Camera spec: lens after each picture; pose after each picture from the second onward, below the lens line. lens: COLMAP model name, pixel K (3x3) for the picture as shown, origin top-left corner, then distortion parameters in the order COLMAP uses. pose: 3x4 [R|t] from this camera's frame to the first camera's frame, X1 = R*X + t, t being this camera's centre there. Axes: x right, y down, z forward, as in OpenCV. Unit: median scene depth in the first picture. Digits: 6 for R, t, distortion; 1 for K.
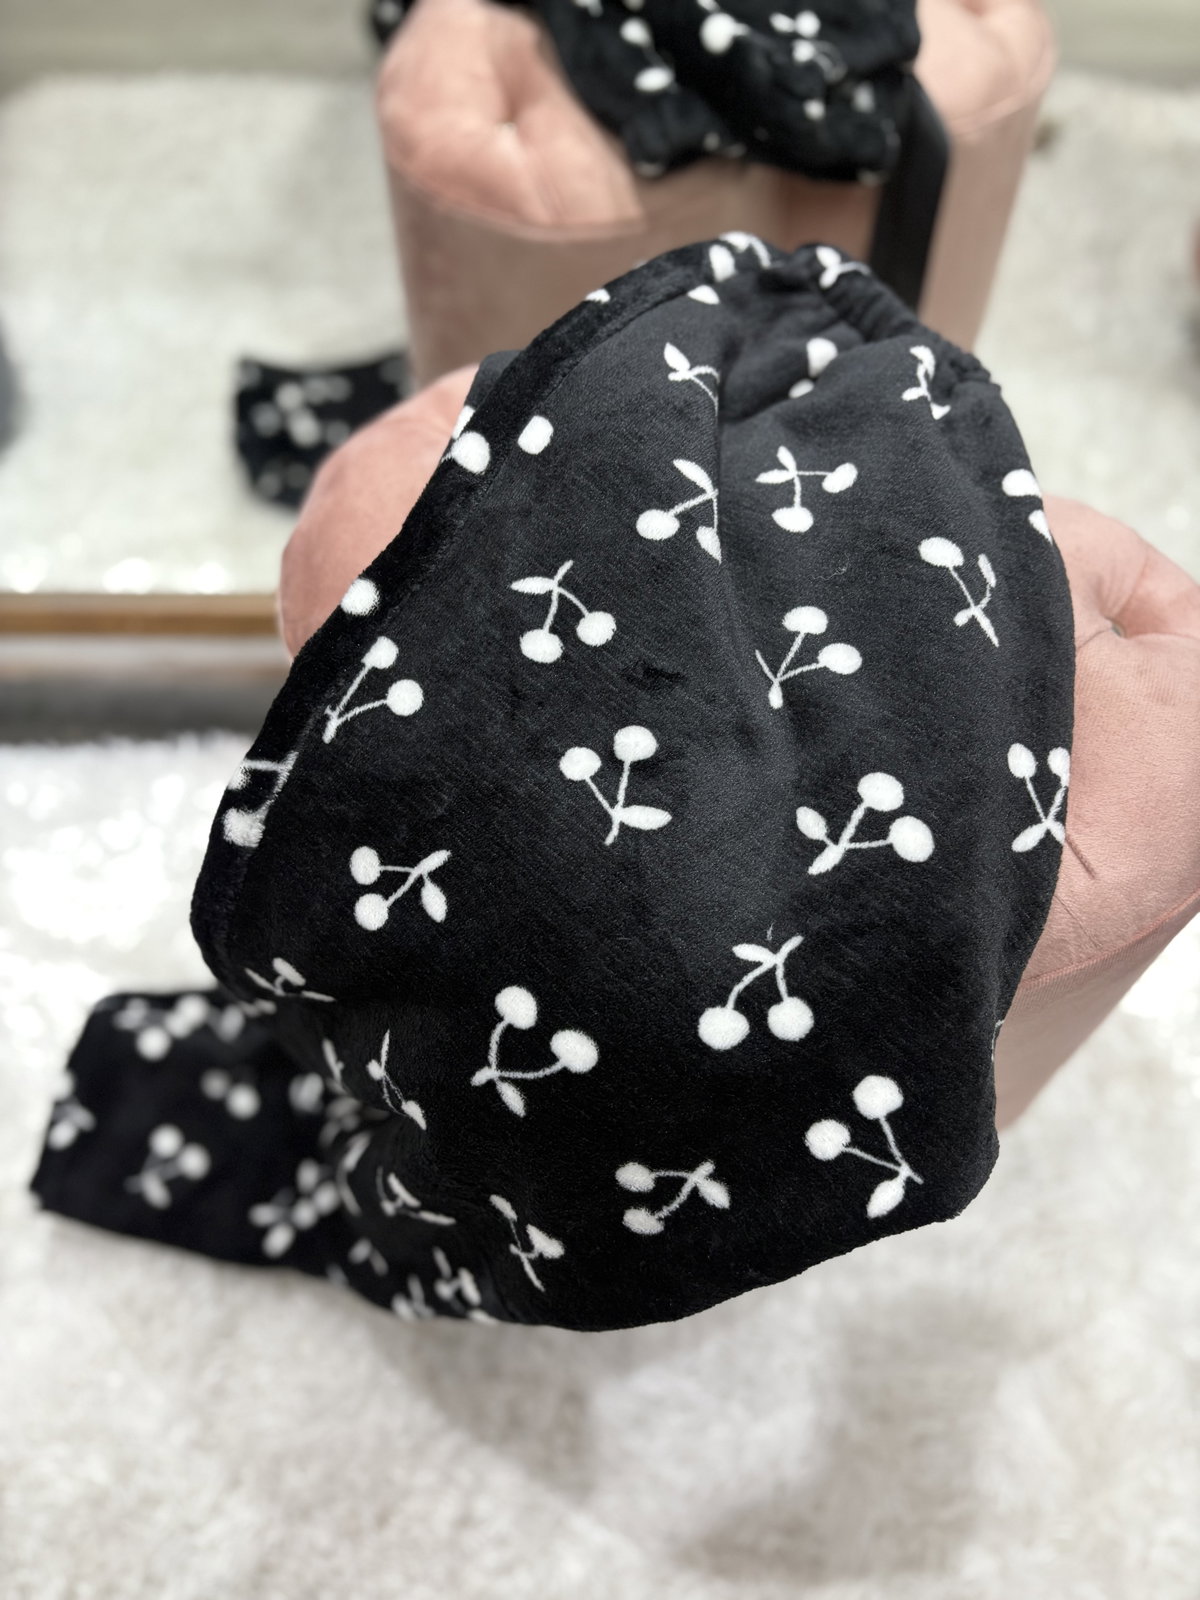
lens RADIAL K [[1284.6, 0, 600.0], [0, 1284.6, 800.0], [0, 0, 1]] dist [0.024312, -0.015783]
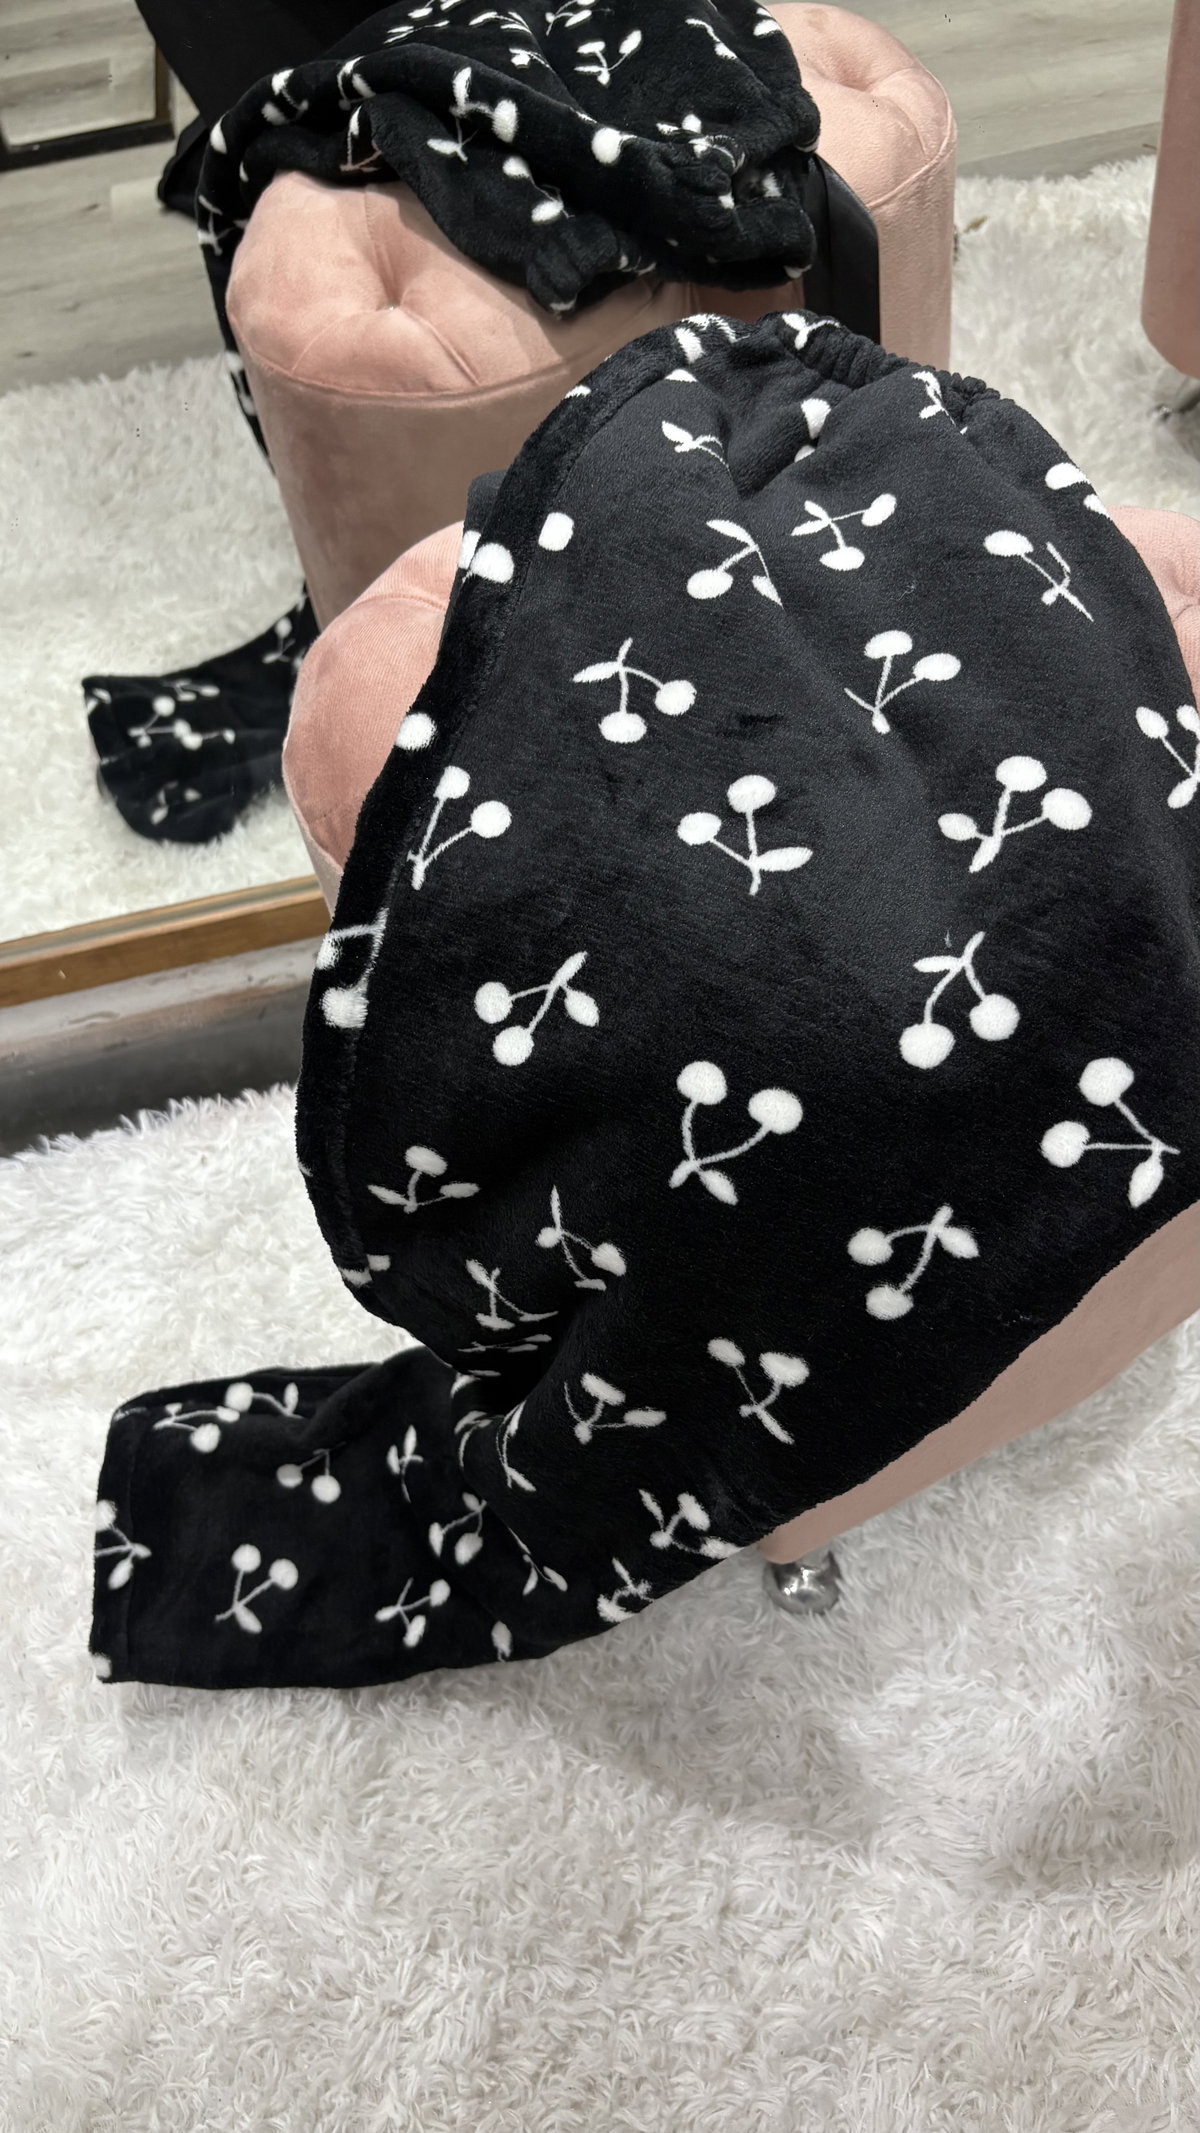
lens RADIAL K [[1722.8, 0, 600.0], [0, 1722.8, 1066.5], [0, 0, 1]] dist [0.018564, -0.005110]
pose [[0.970706, -0.234814, 0.050919, -0.179342], [0.239260, 0.964086, -0.115293, 0.250625], [-0.022018, 0.124098, 0.992026, -0.201644]]
